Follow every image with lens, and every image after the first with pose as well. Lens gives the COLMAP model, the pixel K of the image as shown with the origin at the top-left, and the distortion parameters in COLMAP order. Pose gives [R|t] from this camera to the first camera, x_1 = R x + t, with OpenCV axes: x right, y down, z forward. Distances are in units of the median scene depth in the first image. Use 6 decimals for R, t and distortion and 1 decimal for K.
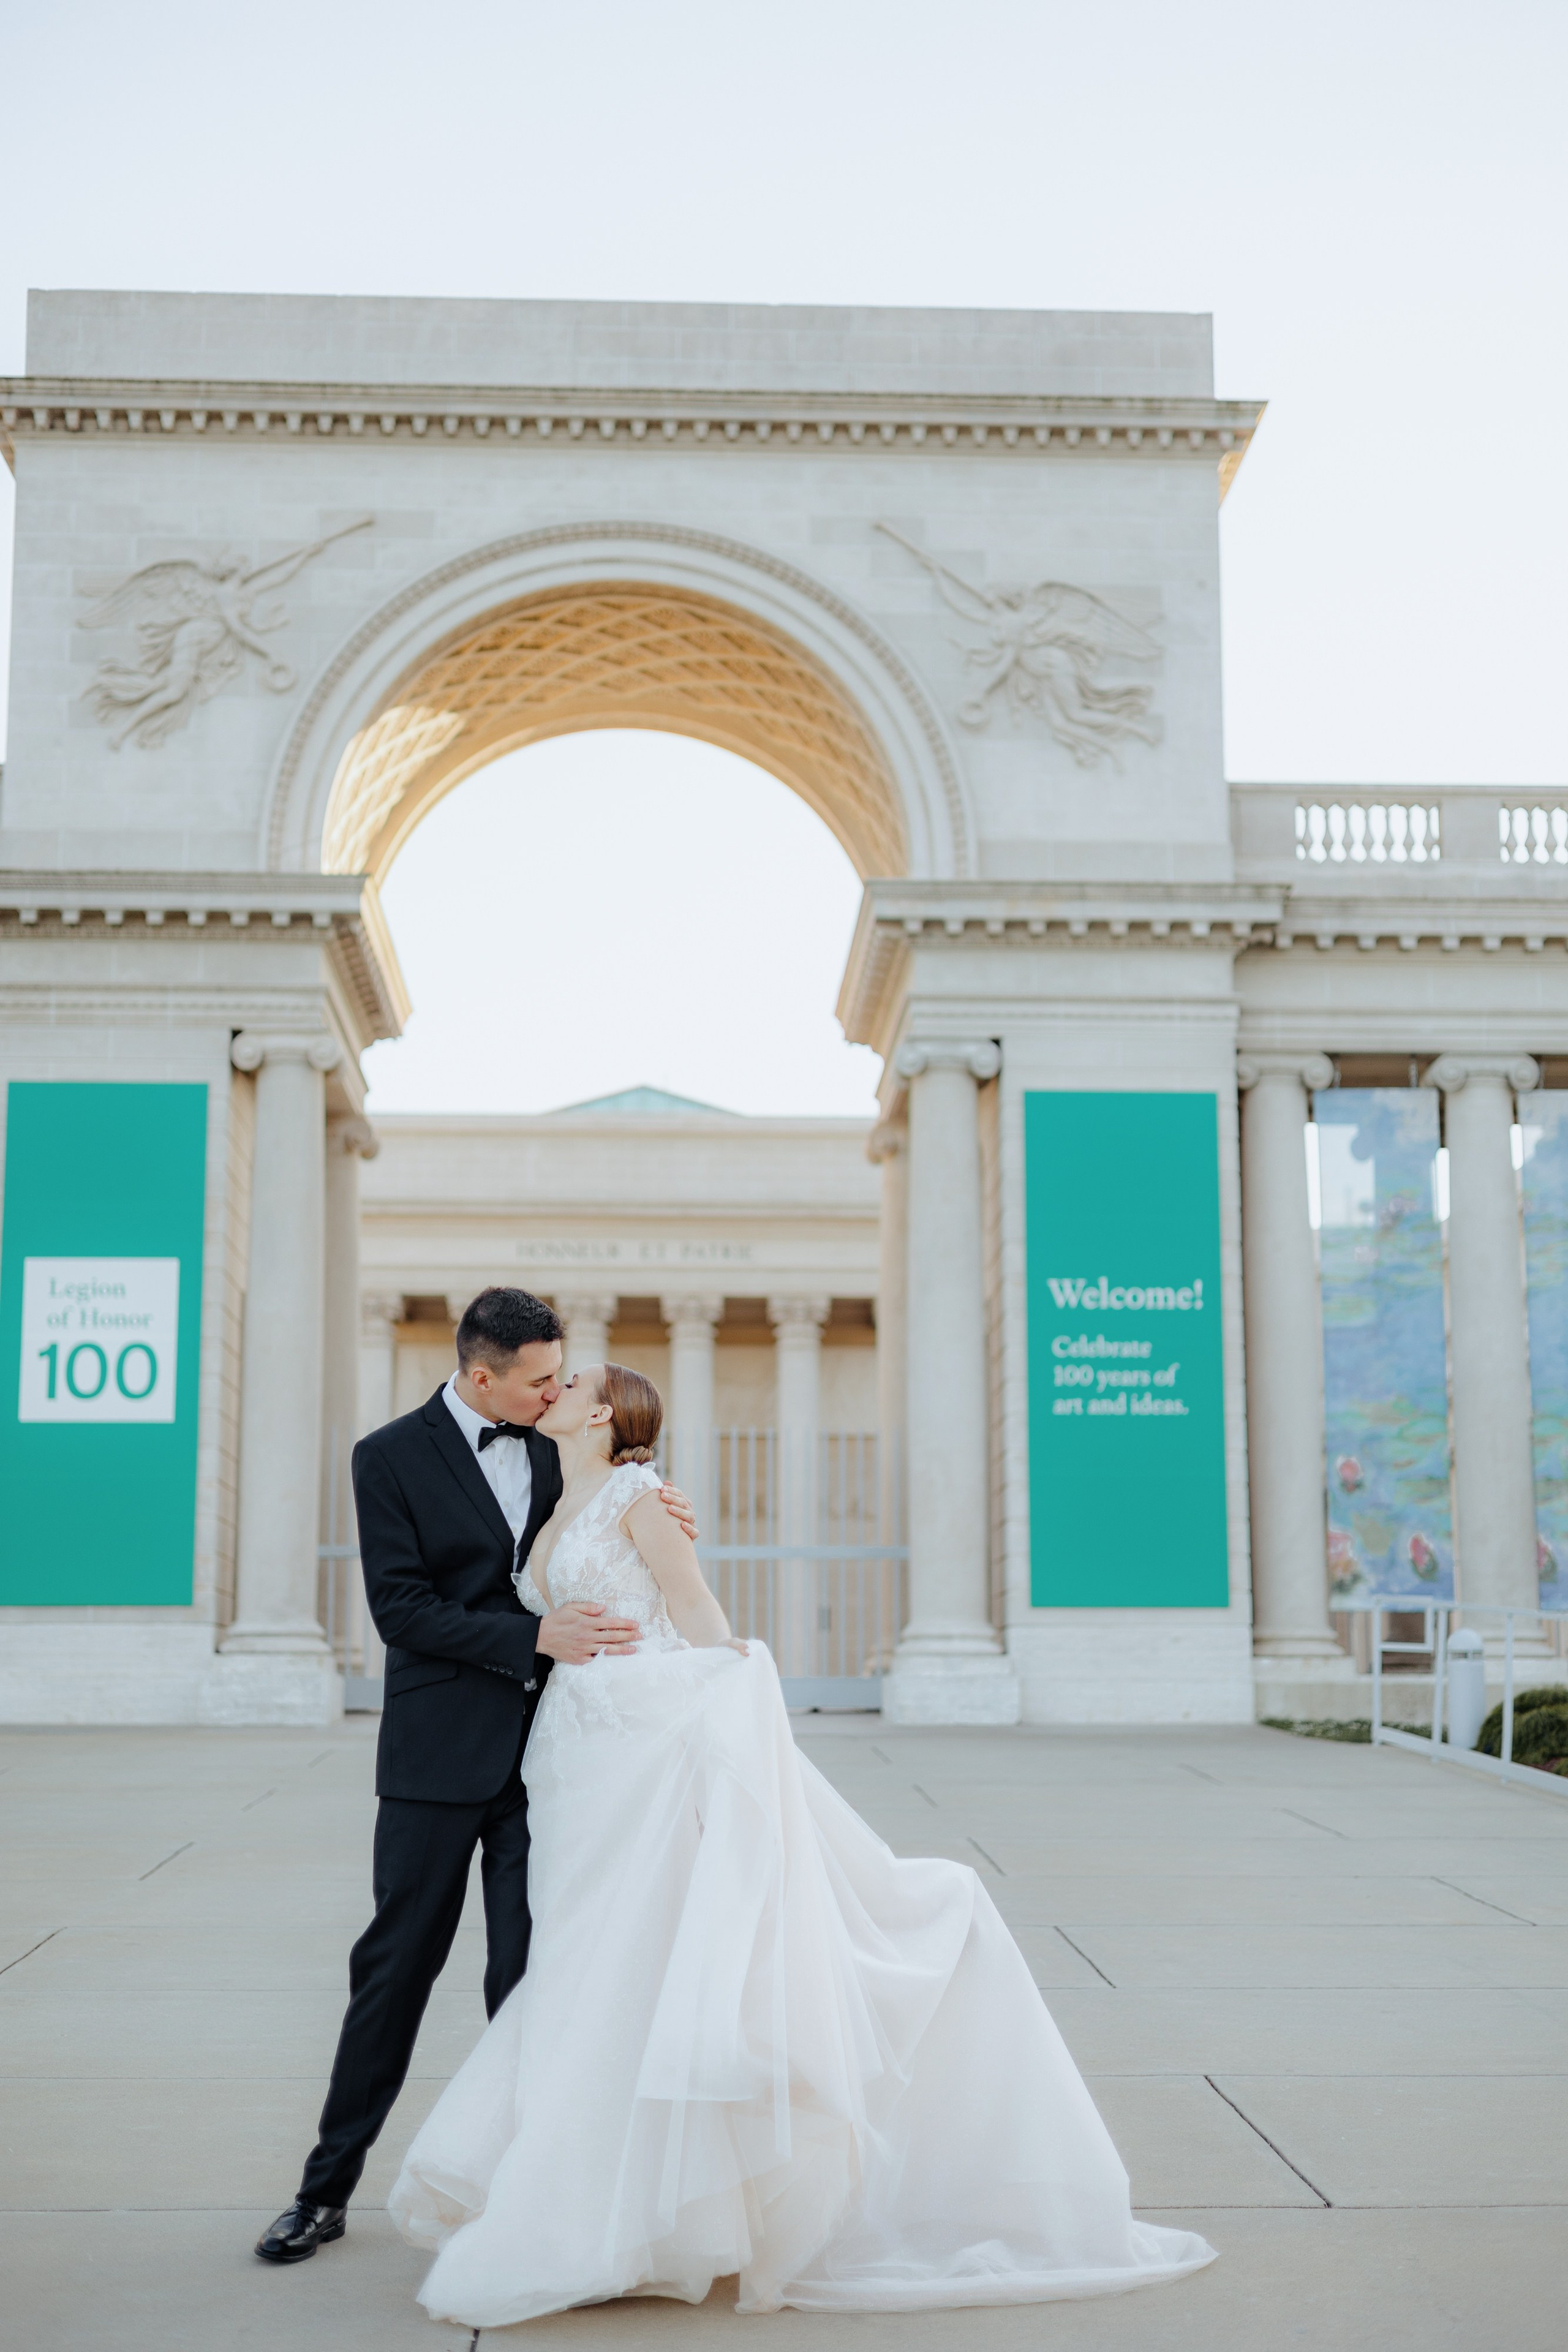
lens RADIAL K [[3323.7, 0, 784.0], [0, 3323.7, 1176.0], [0, 0, 1]] dist [0.004949, 0.067228]
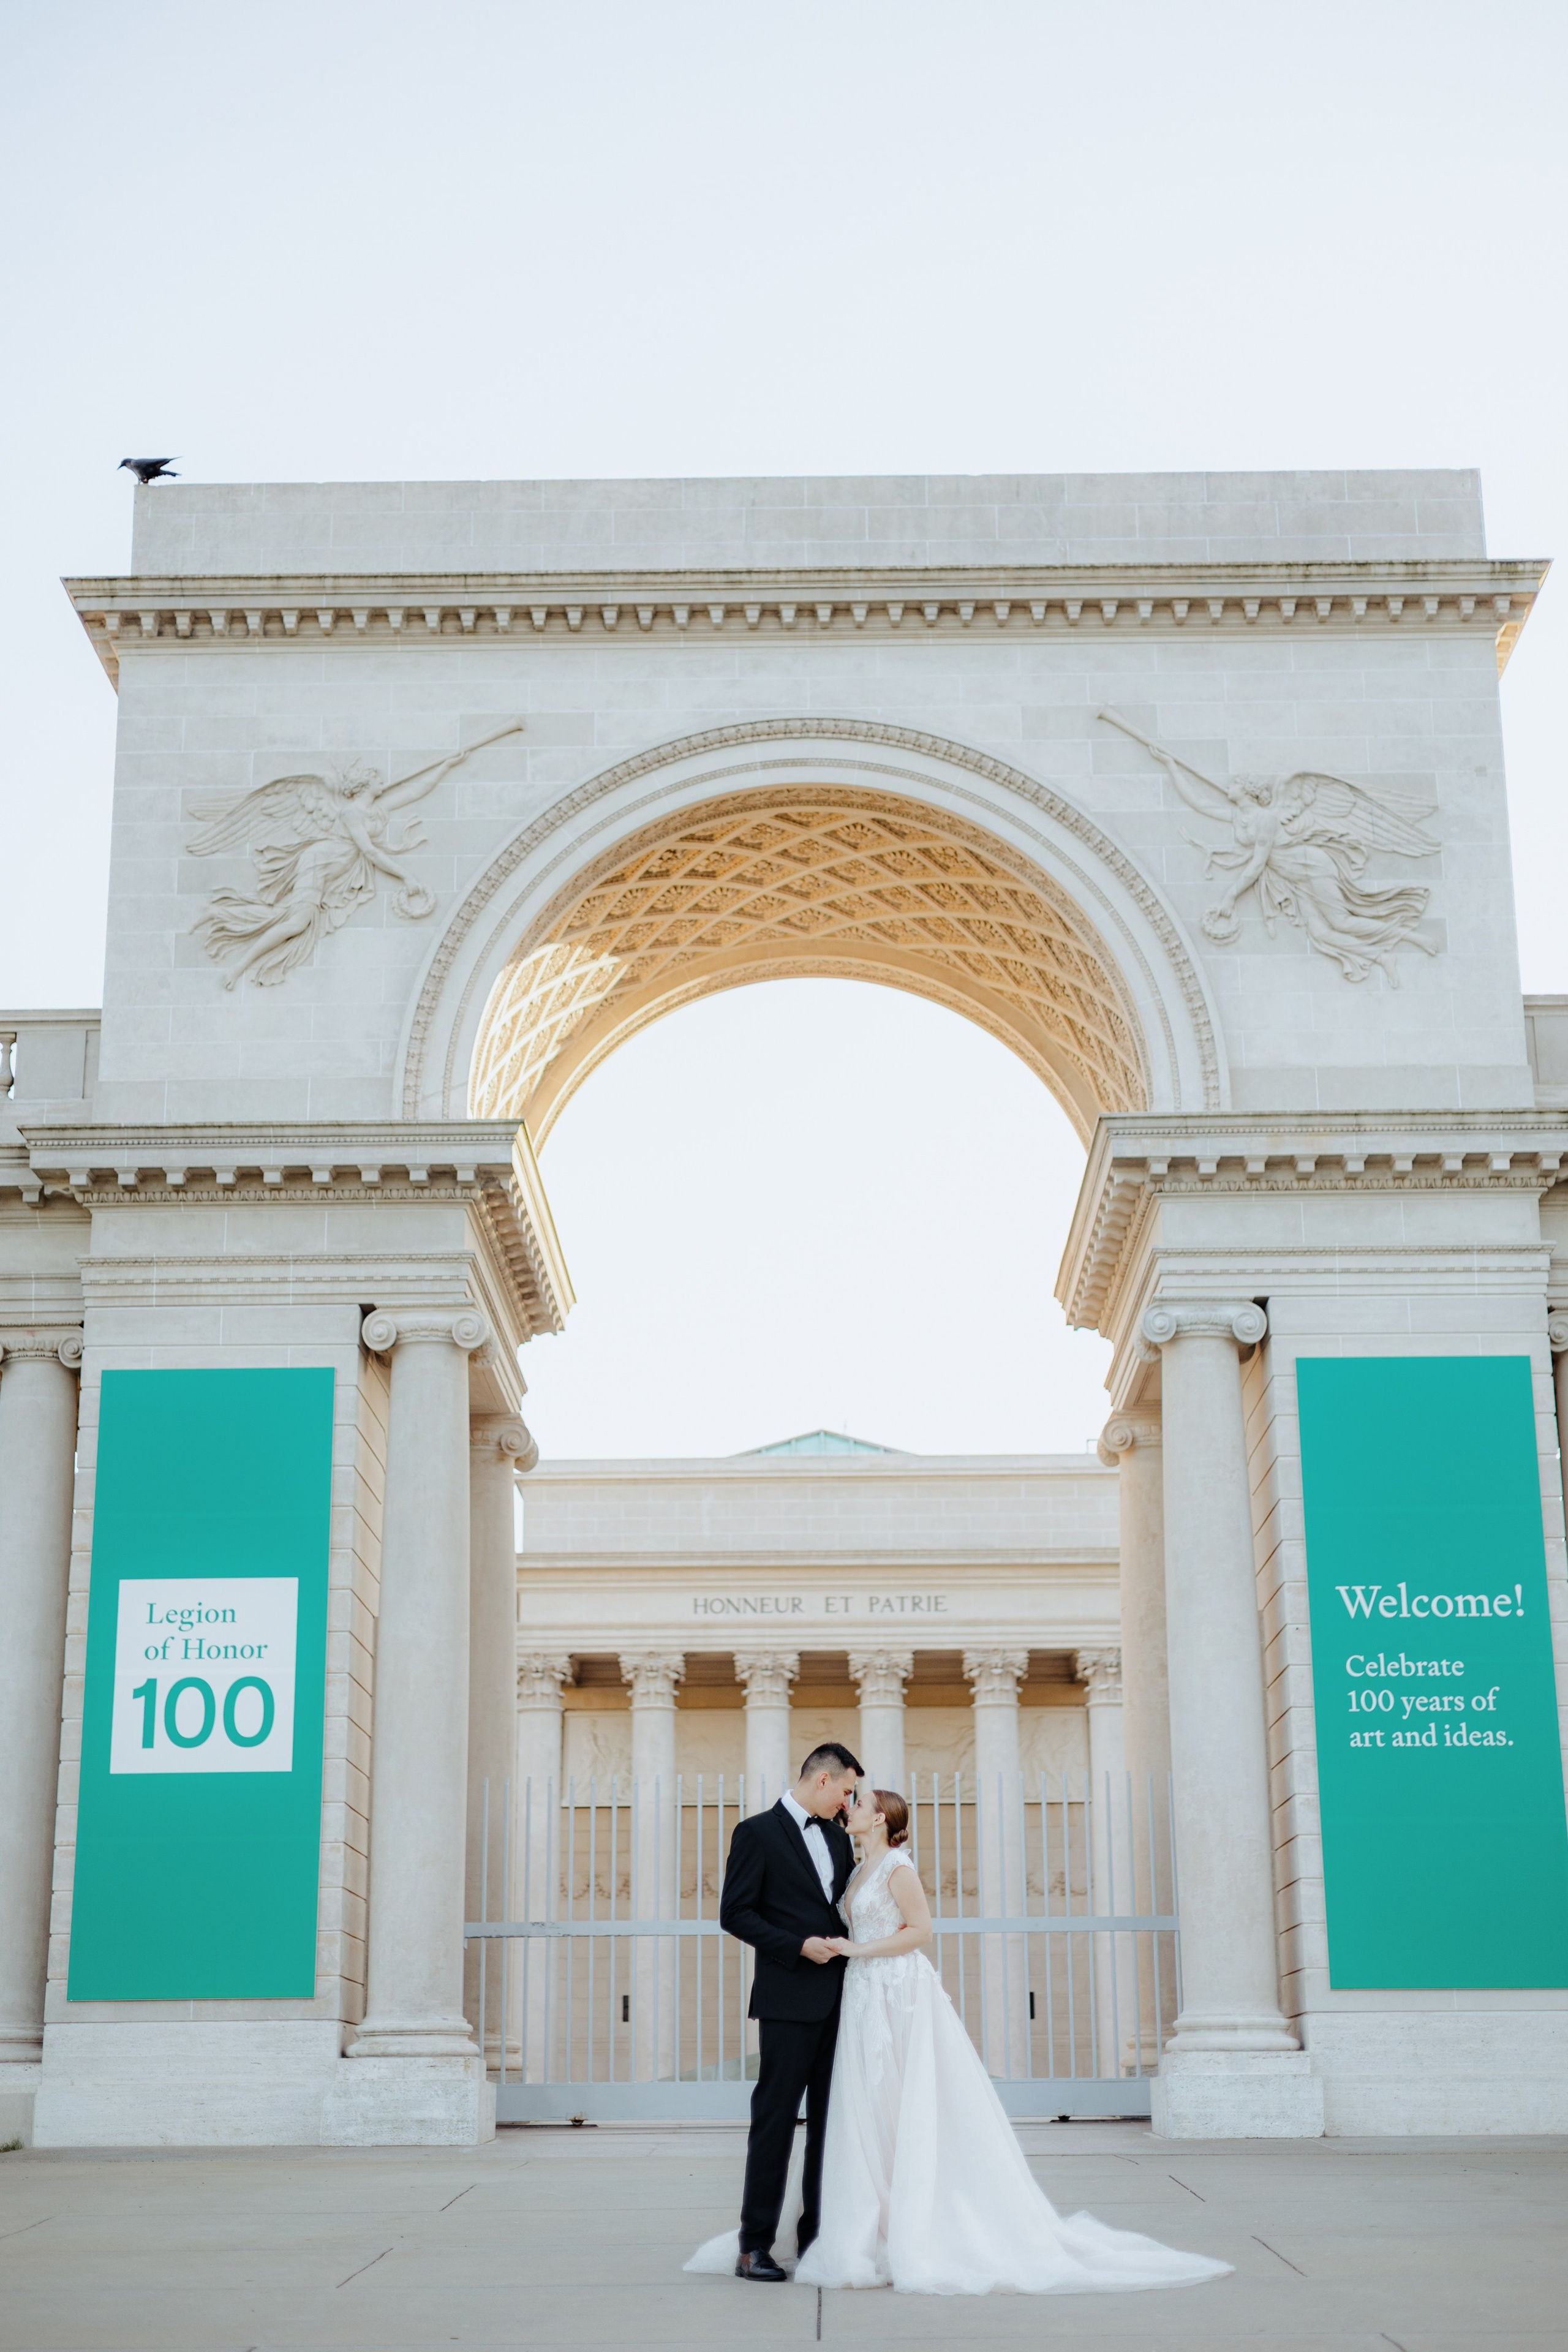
lens RADIAL K [[3220.0, 0, 784.0], [0, 3220.0, 1176.0], [0, 0, 1]] dist [0.028869, 0.002402]
pose [[0.998597, -0.022624, -0.047874, -0.017050], [0.016744, 0.992652, -0.119842, 0.023545], [0.050233, 0.118872, 0.991638, 0.177378]]
